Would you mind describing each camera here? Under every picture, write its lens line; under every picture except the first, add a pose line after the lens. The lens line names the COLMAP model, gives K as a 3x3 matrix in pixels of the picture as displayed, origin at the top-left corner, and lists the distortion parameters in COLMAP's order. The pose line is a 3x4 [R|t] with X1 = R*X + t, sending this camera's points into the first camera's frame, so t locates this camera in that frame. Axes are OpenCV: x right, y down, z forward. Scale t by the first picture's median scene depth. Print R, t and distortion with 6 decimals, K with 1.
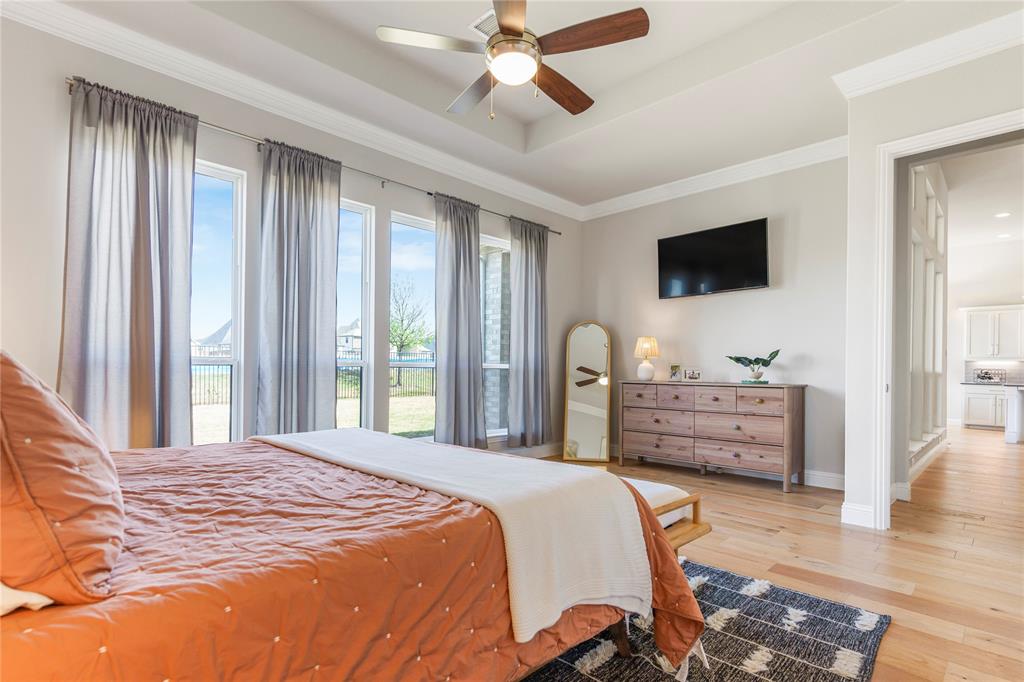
lens RADIAL K [[502.0, 0, 509.5], [0, 502.0, 365.8], [0, 0, 1]] dist [-0.000419, -0.000035]
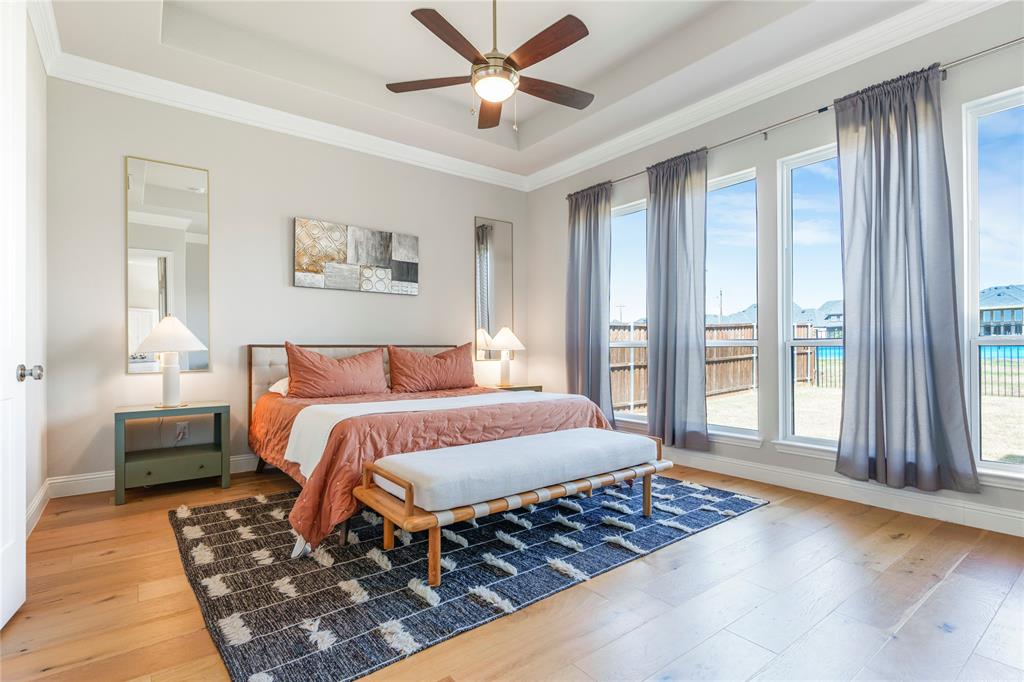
lens RADIAL K [[493.2, 0, 511.8], [0, 493.2, 347.4], [0, 0, 1]] dist [-0.001213, -0.000133]
pose [[-0.127692, -0.019060, -0.991631, 0.776256], [0.006094, 0.999781, -0.020001, 0.020549], [0.991795, -0.008597, -0.127548, 0.817323]]
